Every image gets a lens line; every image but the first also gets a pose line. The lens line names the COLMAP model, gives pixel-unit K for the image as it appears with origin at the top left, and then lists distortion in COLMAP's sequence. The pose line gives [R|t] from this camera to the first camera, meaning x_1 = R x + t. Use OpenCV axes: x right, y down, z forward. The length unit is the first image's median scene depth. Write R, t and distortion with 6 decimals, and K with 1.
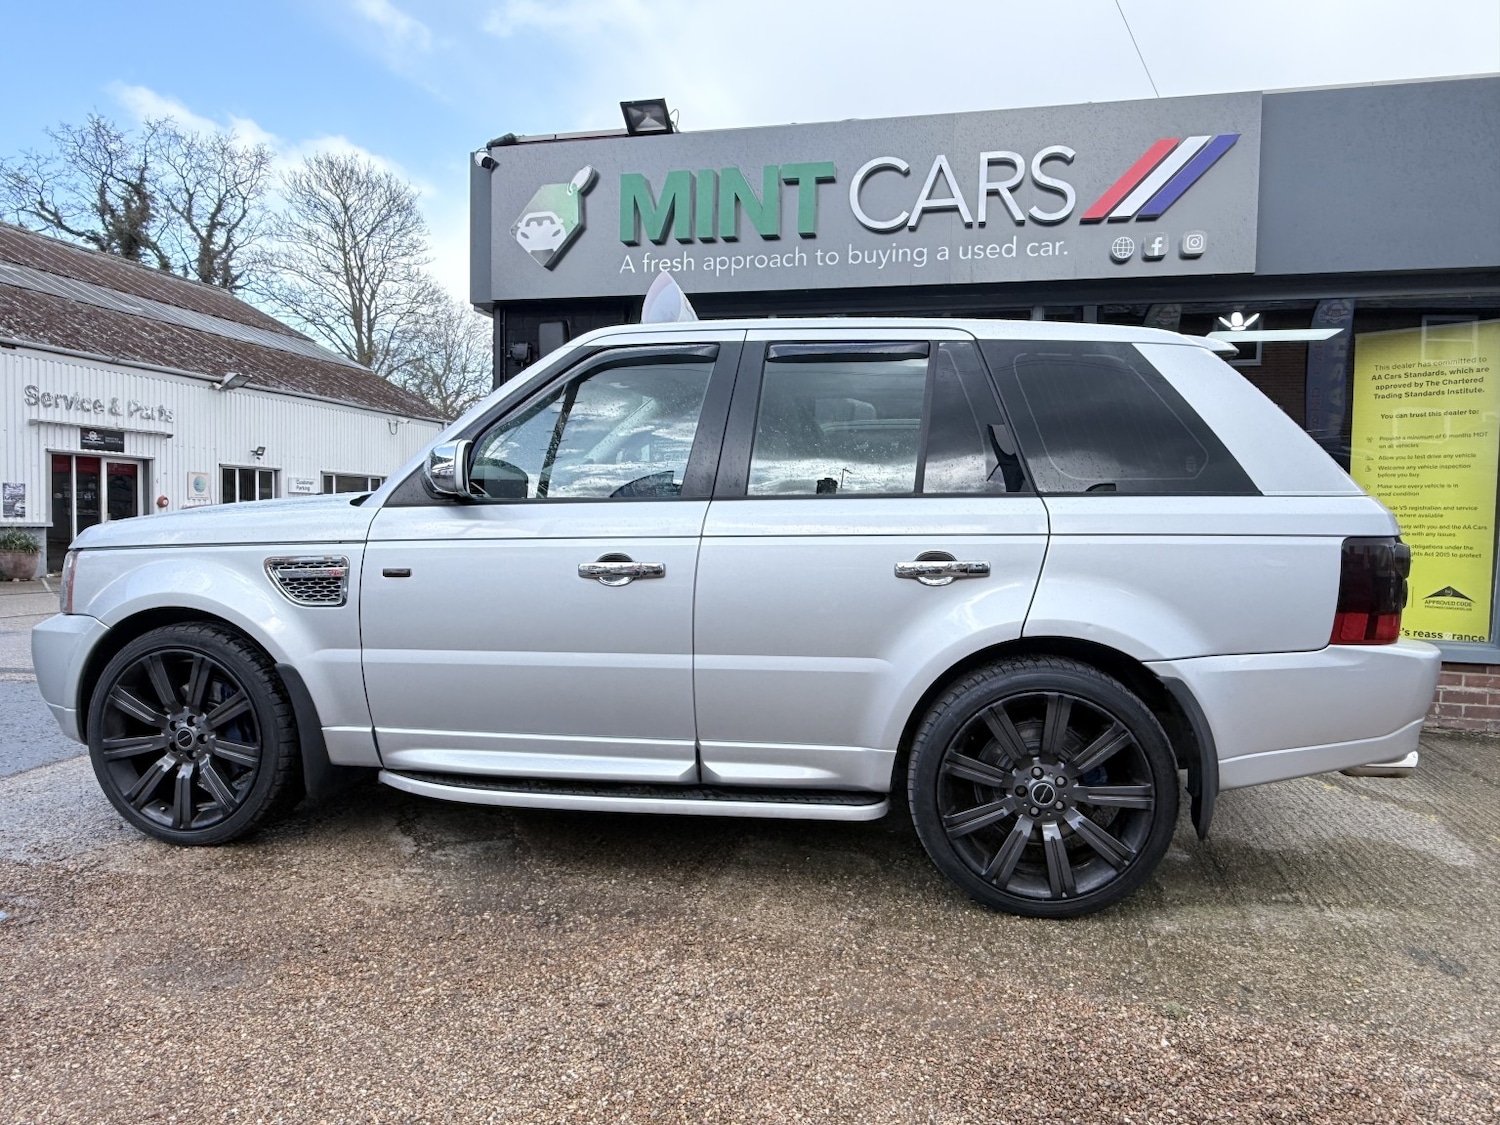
lens RADIAL K [[1013.7, 0, 746.8], [0, 1013.7, 571.6], [0, 0, 1]] dist [-0.002432, 0.004301]
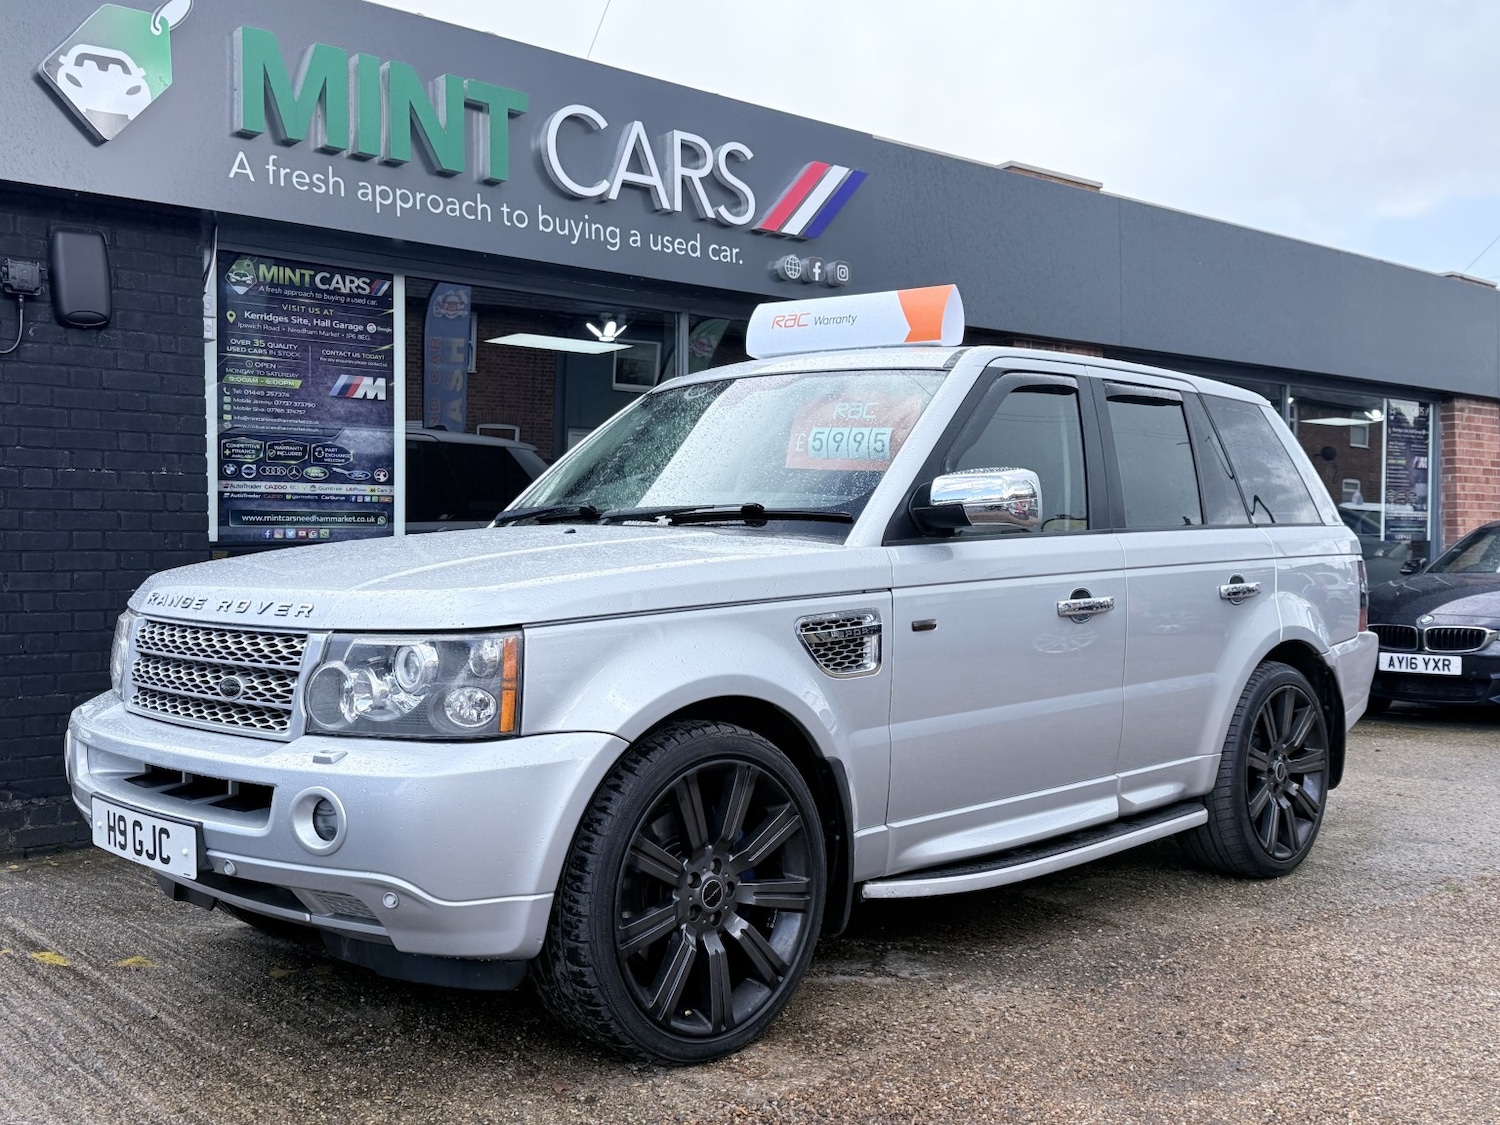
lens RADIAL K [[1516.8, 0, 749.8], [0, 1516.8, 555.1], [0, 0, 1]] dist [0.059084, 0.000000]
pose [[0.575751, -0.020426, 0.817370, -1.359829], [0.065540, 0.997624, -0.021236, -0.036901], [-0.814994, 0.065797, 0.575722, 0.383826]]
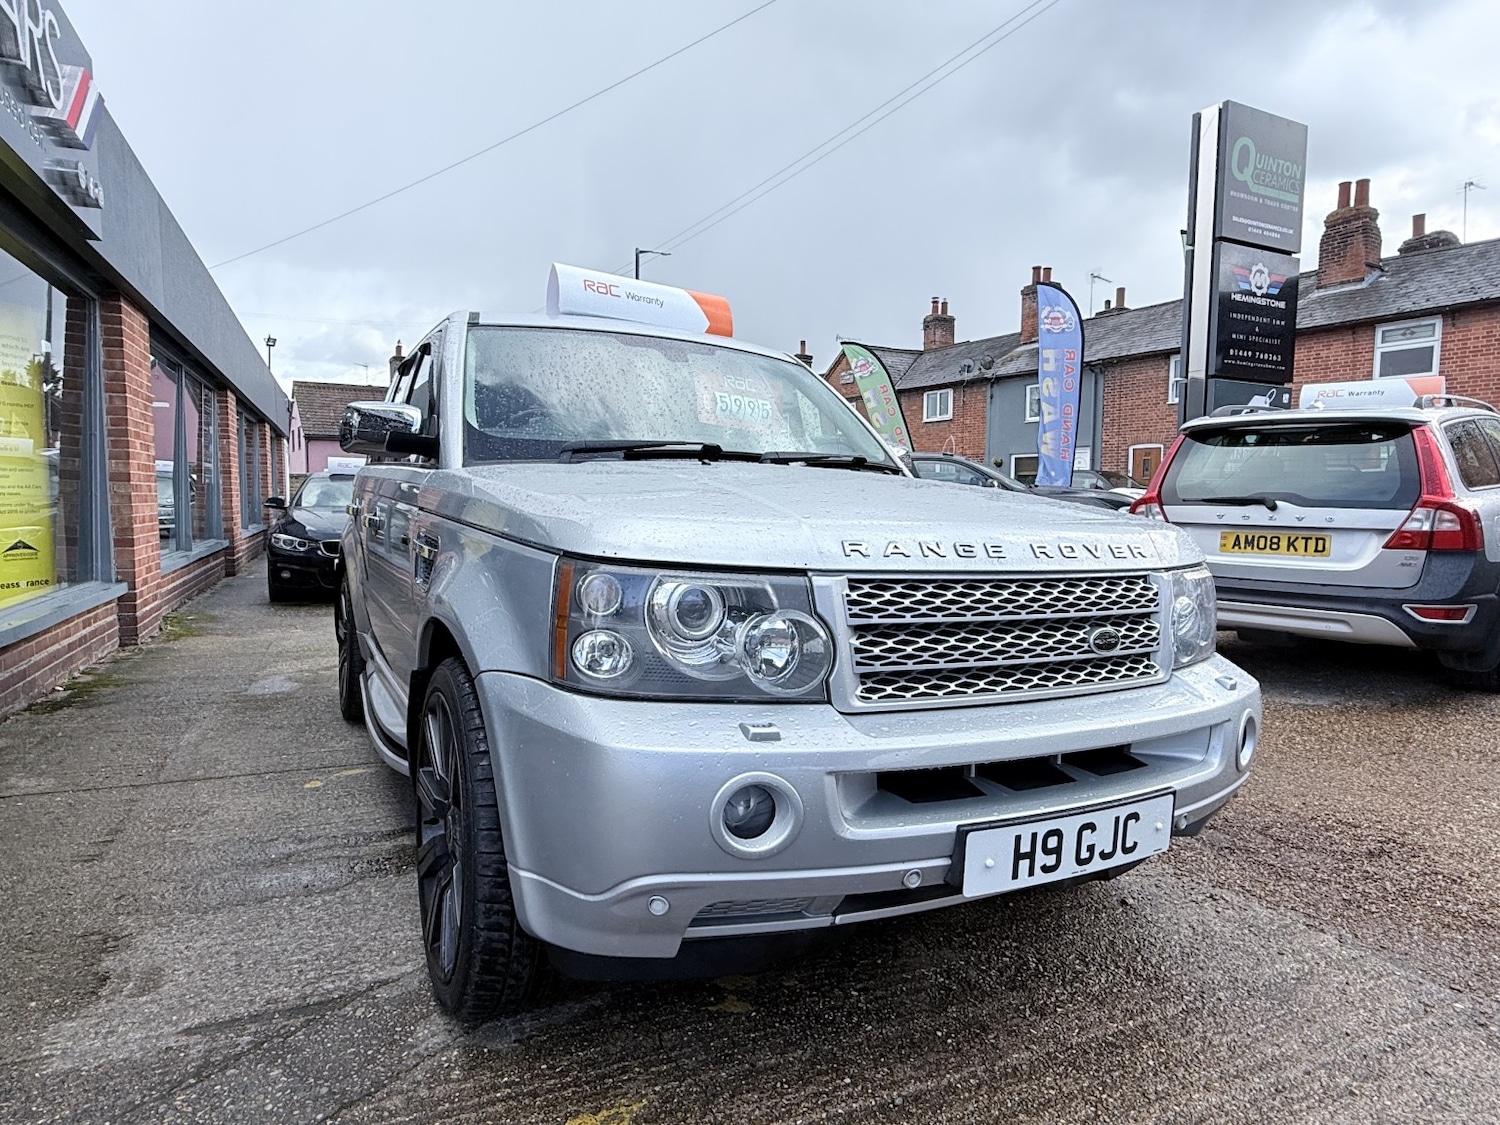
lens RADIAL K [[885.7, 0, 742.8], [0, 885.7, 559.2], [0, 0, 1]] dist [0.000707, 0.000477]
pose [[-0.607517, -0.078889, 0.790379, -1.016639], [0.023841, 0.992796, 0.117417, -0.107579], [-0.793948, 0.090176, -0.601260, 1.721255]]
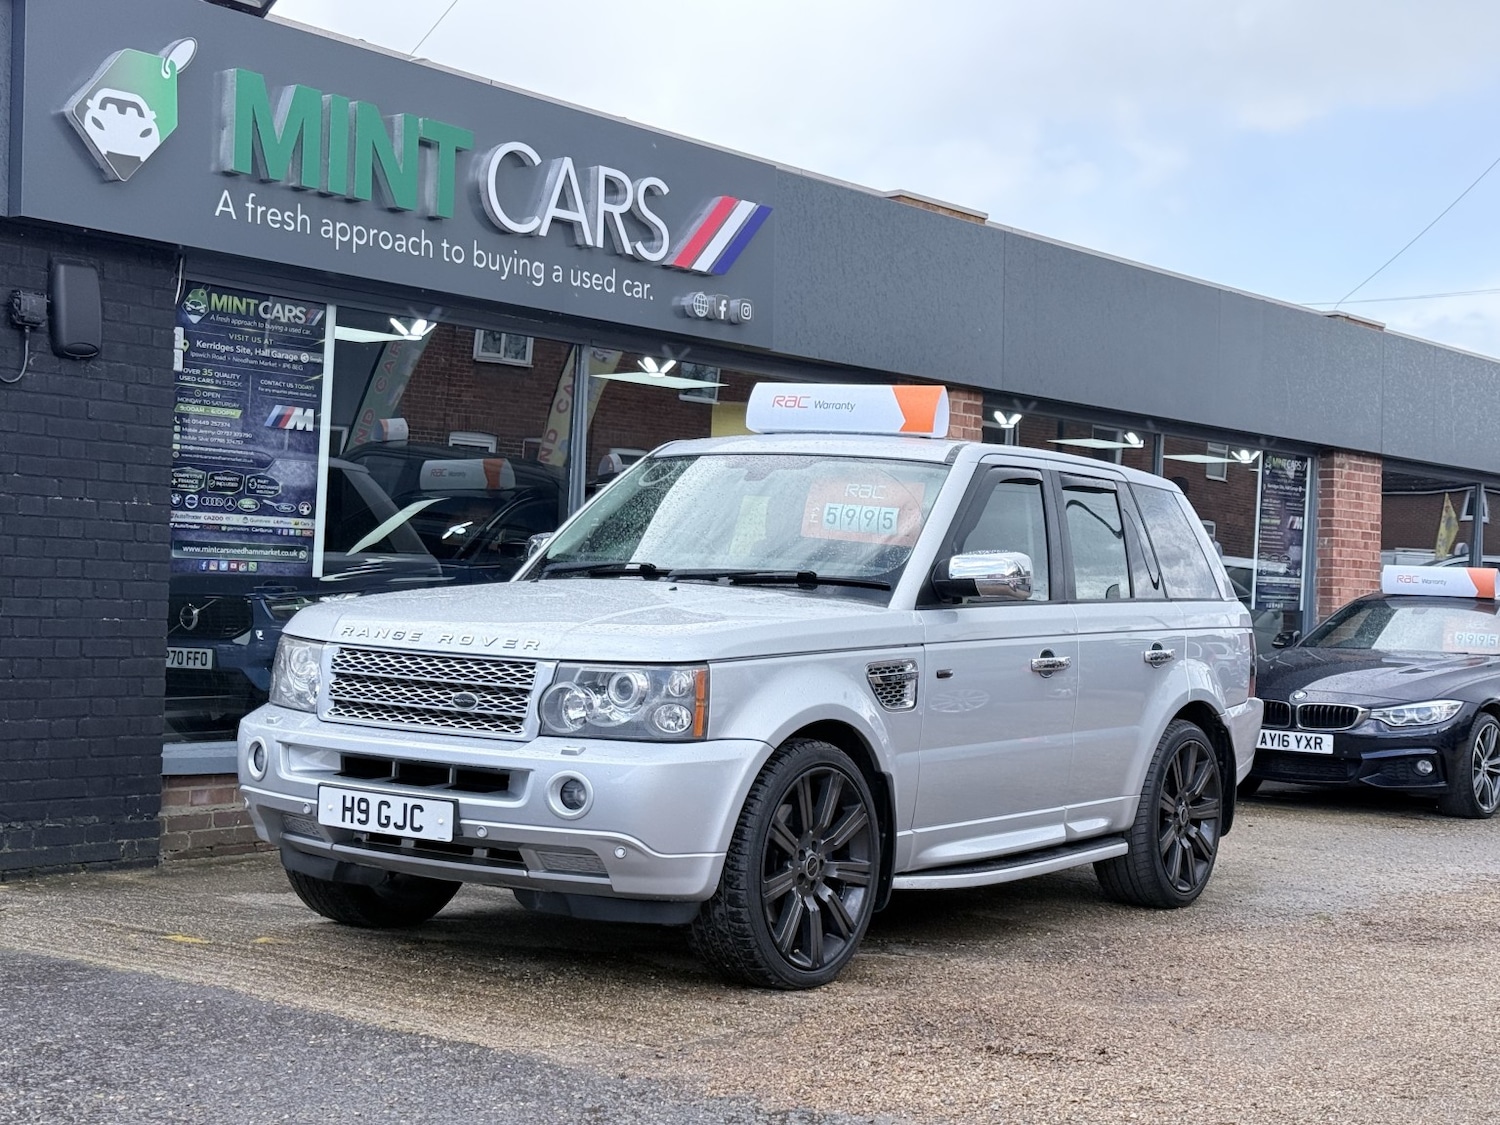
lens RADIAL K [[2258.6, 0, 752.0], [0, 2258.6, 559.1], [0, 0, 1]] dist [0.154959, 0.000000]
pose [[0.416308, 0.012713, 0.909135, -2.421753], [0.028871, 0.999213, -0.027193, -0.056052], [-0.908765, 0.037569, 0.415613, 0.196759]]
